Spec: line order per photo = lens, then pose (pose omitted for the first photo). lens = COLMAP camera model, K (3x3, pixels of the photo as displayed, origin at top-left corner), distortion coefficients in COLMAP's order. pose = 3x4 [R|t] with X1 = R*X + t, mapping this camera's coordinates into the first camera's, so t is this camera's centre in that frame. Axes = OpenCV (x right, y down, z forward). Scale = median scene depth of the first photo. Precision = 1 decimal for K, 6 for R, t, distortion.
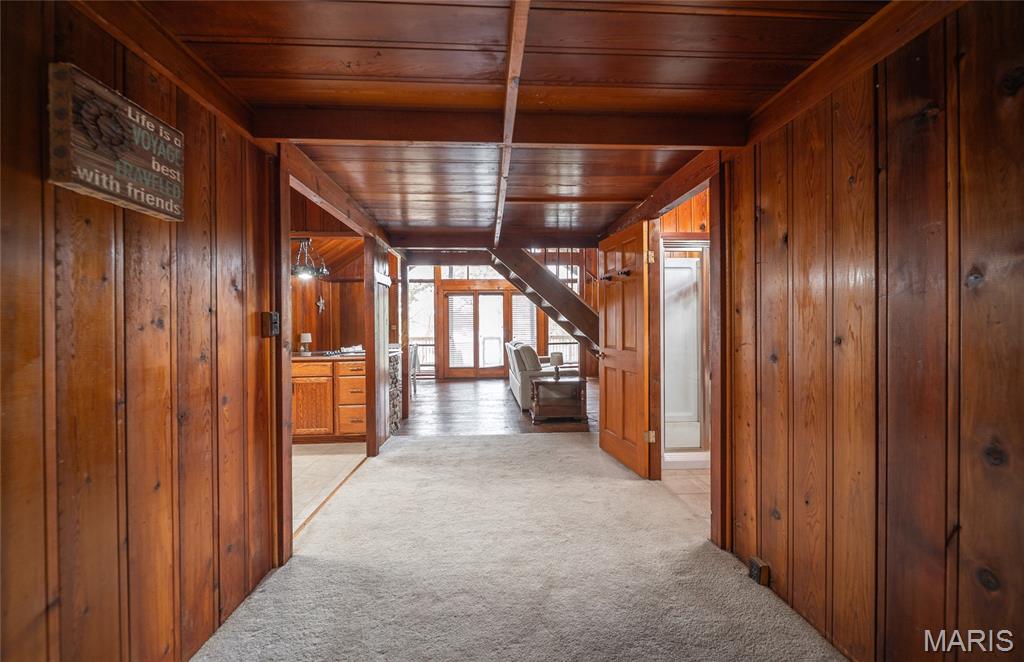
lens RADIAL K [[359.1, 0, 508.5], [0, 359.1, 320.8], [0, 0, 1]] dist [-0.000302, -0.000038]
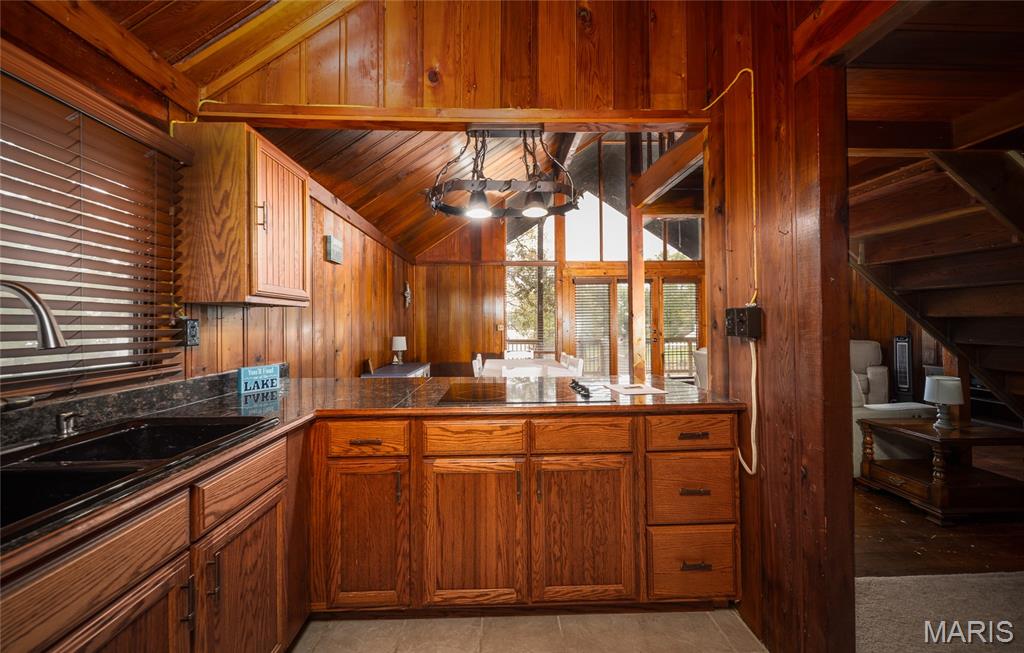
lens RADIAL K [[365.7, 0, 510.0], [0, 365.7, 323.1], [0, 0, 1]] dist [-0.000027, -0.000037]
pose [[0.999134, -0.002471, -0.041532, -0.271098], [0.002663, 0.999986, 0.004555, 0.005235], [0.041520, -0.004662, 0.999127, 0.266155]]
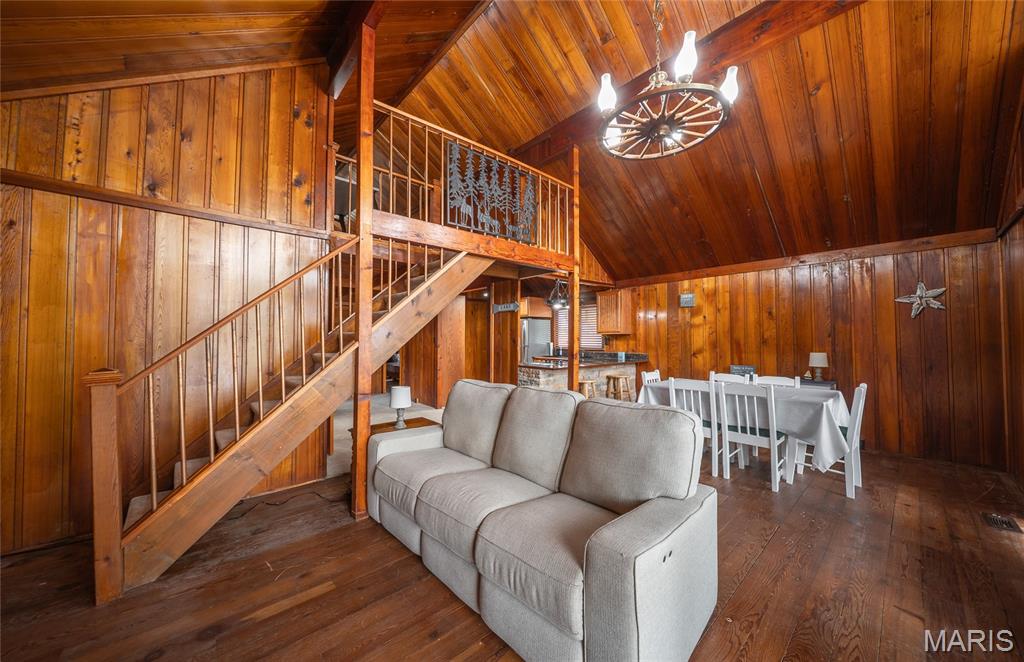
lens RADIAL K [[359.7, 0, 509.2], [0, 359.7, 329.4], [0, 0, 1]] dist [-0.000224, -0.000134]
pose [[-0.789932, -0.010105, -0.613111, 0.229333], [0.009294, 0.999552, -0.028448, 0.004829], [0.613124, -0.028170, -0.789484, 0.970724]]
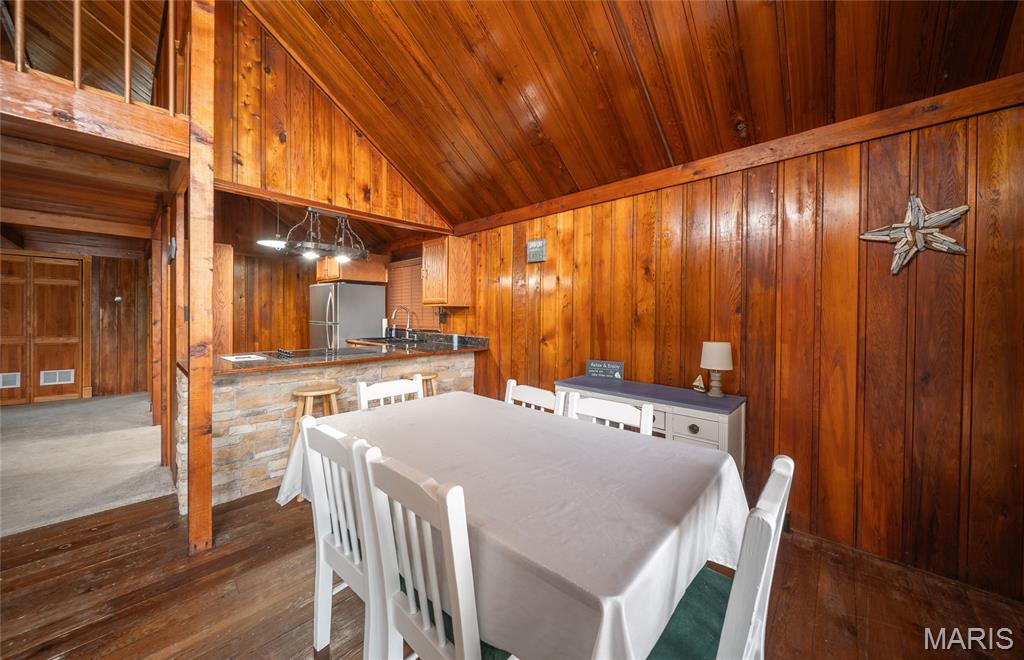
lens RADIAL K [[359.1, 0, 508.5], [0, 359.1, 319.8], [0, 0, 1]] dist [-0.000302, -0.000038]
pose [[-0.730637, 0.008985, -0.682707, -0.159453], [0.000674, 0.999922, 0.012439, 0.007453], [0.682766, 0.008629, -0.730586, 0.921893]]
